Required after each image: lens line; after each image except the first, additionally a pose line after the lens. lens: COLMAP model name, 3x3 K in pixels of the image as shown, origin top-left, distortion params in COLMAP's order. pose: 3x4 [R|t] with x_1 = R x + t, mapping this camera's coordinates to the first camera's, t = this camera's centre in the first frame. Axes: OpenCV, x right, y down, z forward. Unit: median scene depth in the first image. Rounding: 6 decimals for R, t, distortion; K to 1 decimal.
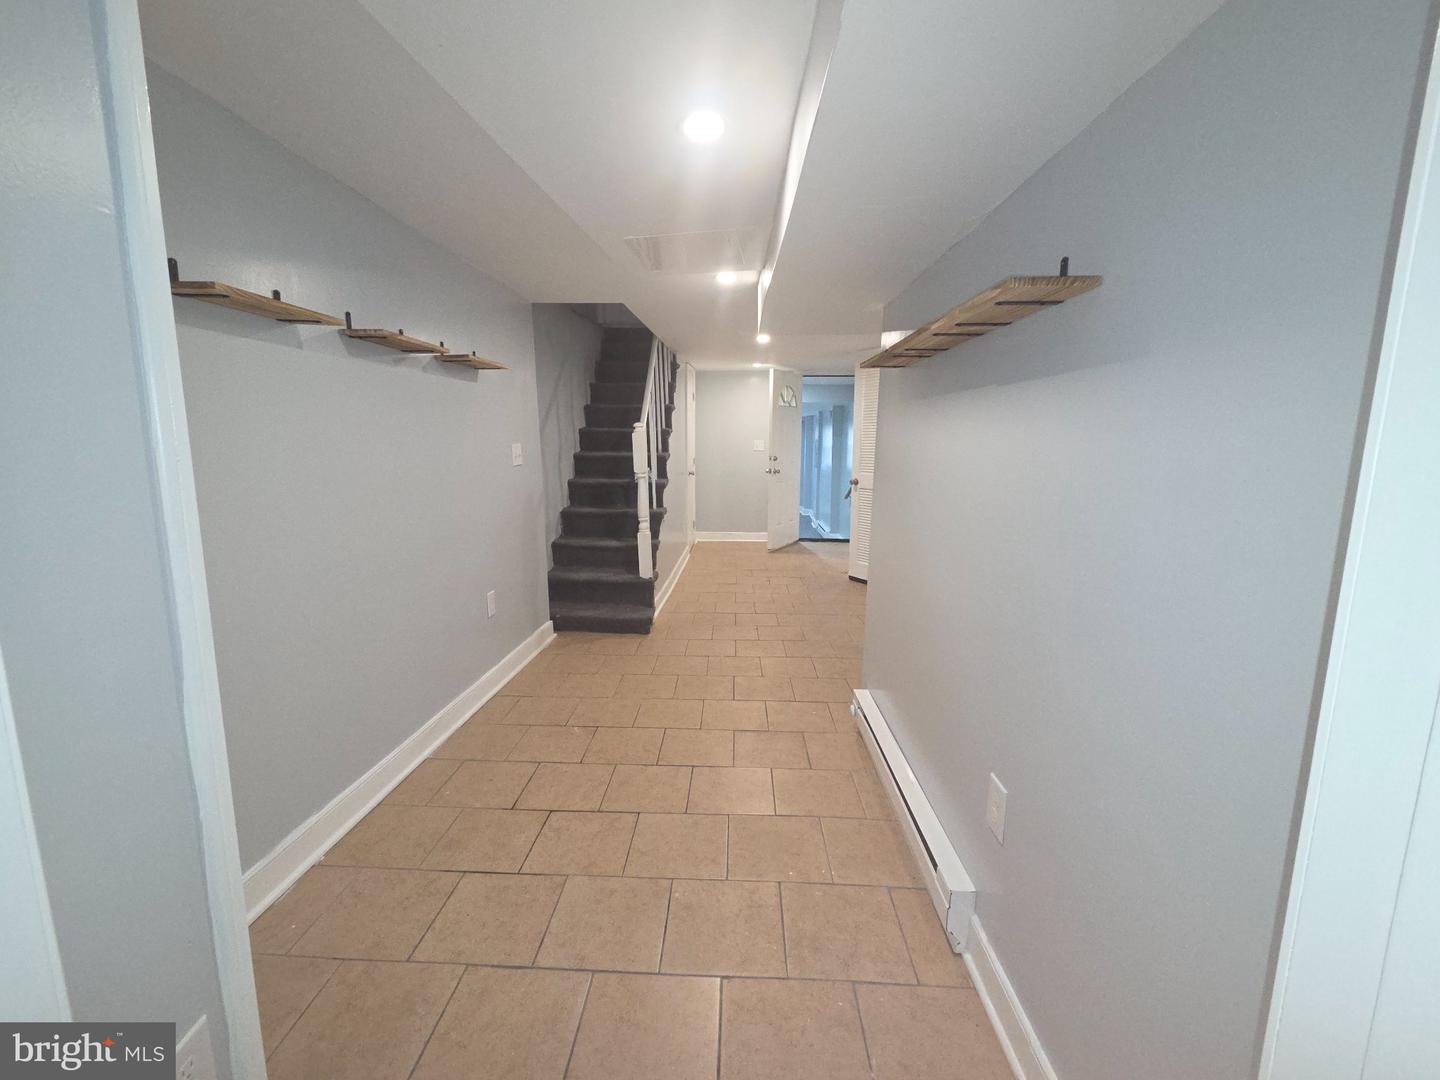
lens RADIAL K [[590.1, 0, 714.3], [0, 590.1, 525.5], [0, 0, 1]] dist [0.000767, 0.000044]
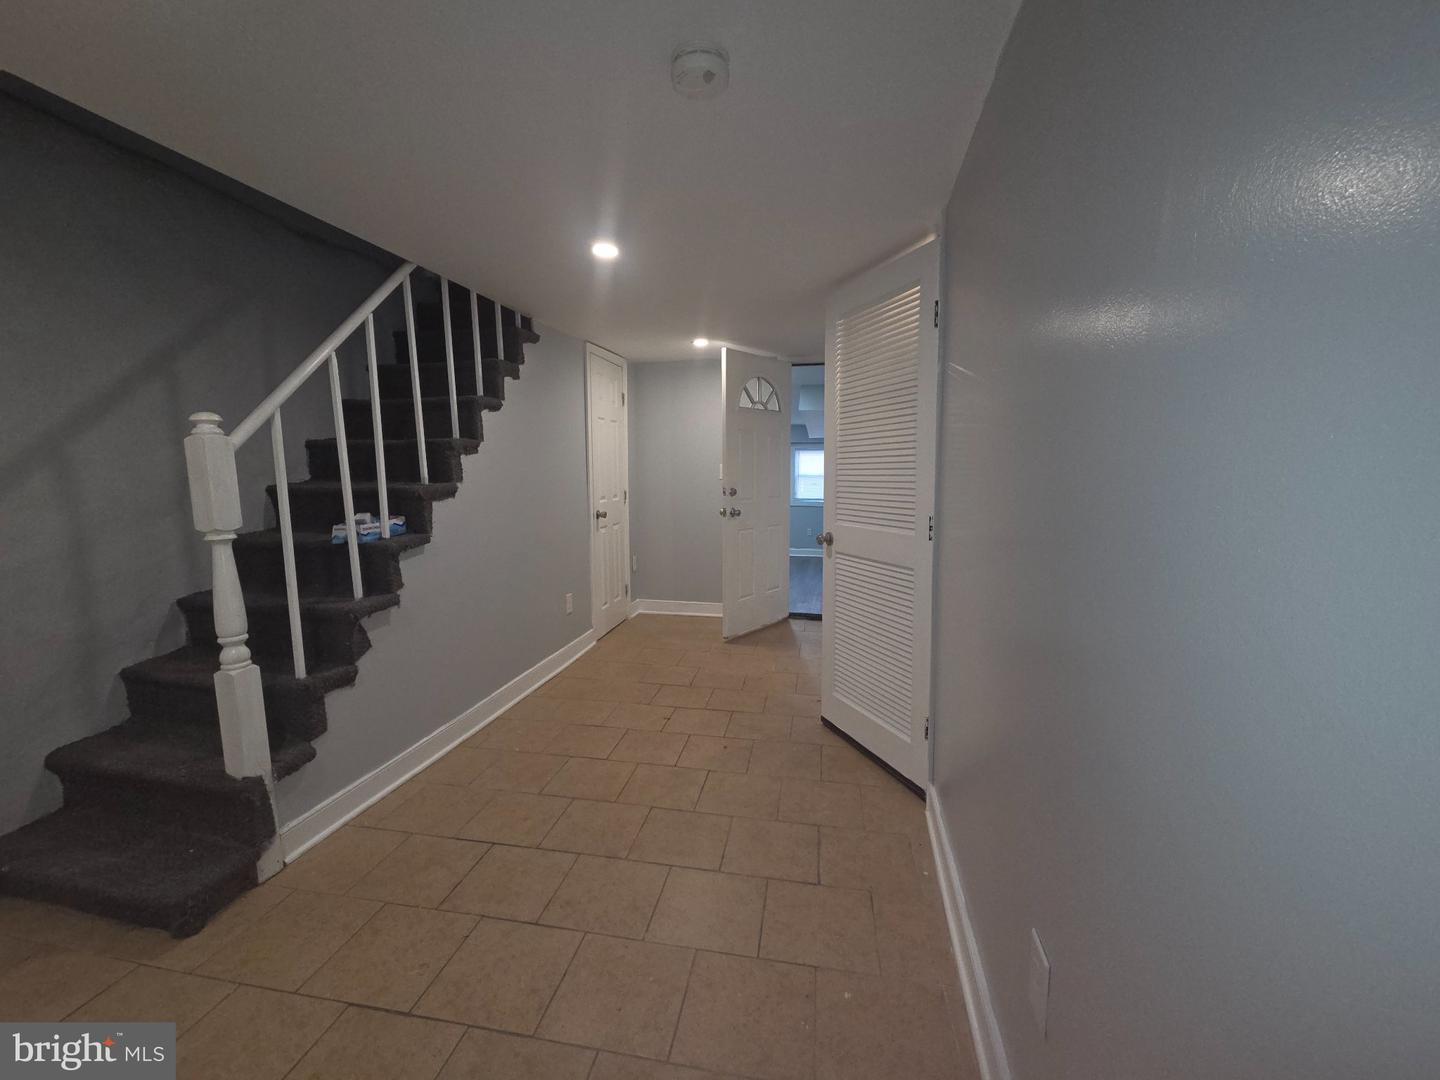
lens RADIAL K [[590.1, 0, 714.3], [0, 590.1, 525.5], [0, 0, 1]] dist [0.000767, 0.000044]
pose [[0.989189, 0.009322, -0.146349, 0.242881], [-0.016444, 0.998735, -0.047525, -0.066901], [0.145720, 0.049418, 0.988091, 0.534886]]
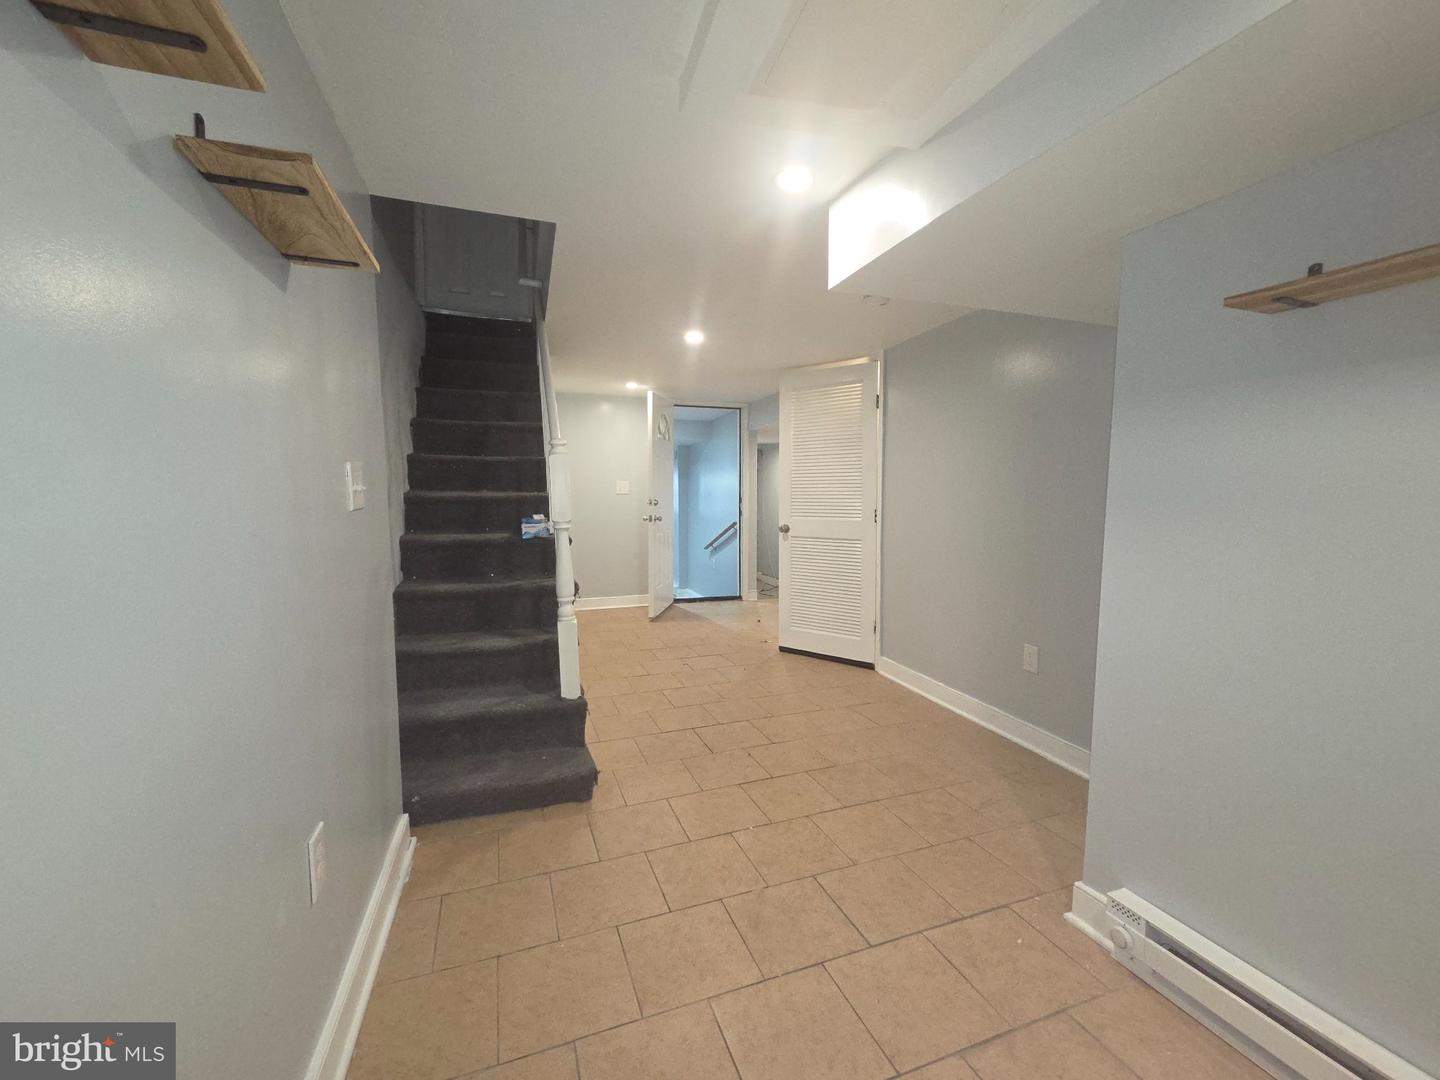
lens RADIAL K [[590.1, 0, 714.3], [0, 590.1, 525.5], [0, 0, 1]] dist [0.000767, 0.000044]
pose [[0.926068, -0.023585, 0.376619, -0.173433], [0.055089, 0.995802, -0.073097, -0.027774], [-0.373314, 0.088440, 0.923480, 0.328155]]
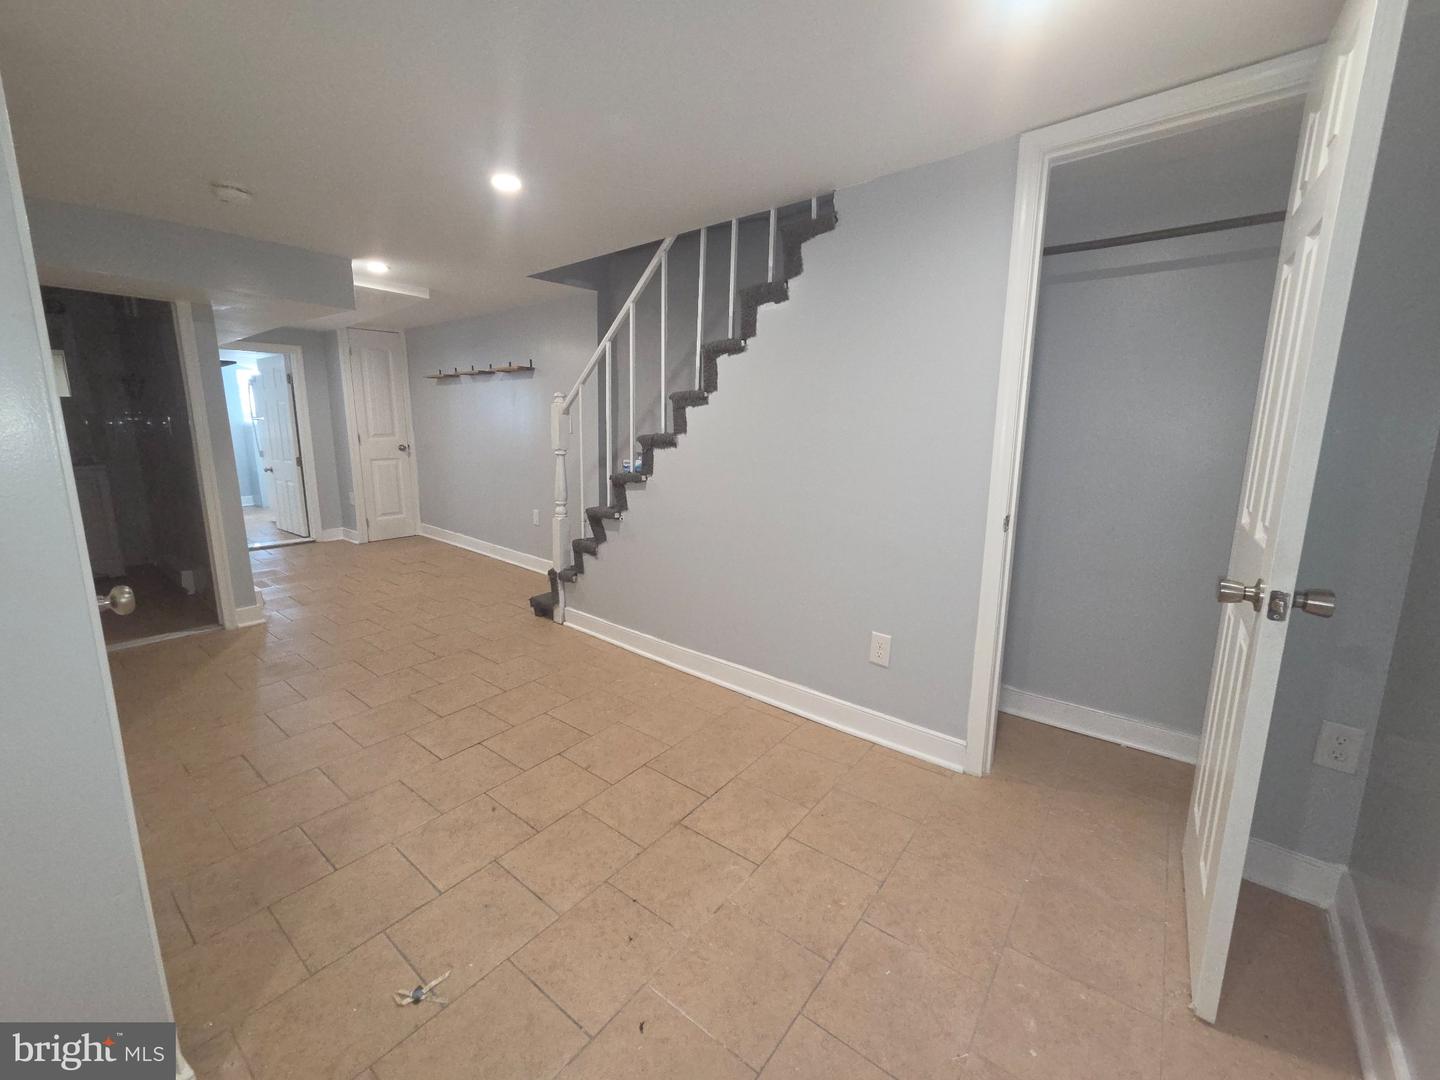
lens RADIAL K [[590.1, 0, 714.3], [0, 590.1, 525.5], [0, 0, 1]] dist [0.000767, 0.000044]
pose [[-0.592765, 0.134946, -0.793989, 0.378547], [-0.128754, 0.957304, 0.258826, -0.198742], [0.795017, 0.255652, -0.550082, 1.421195]]
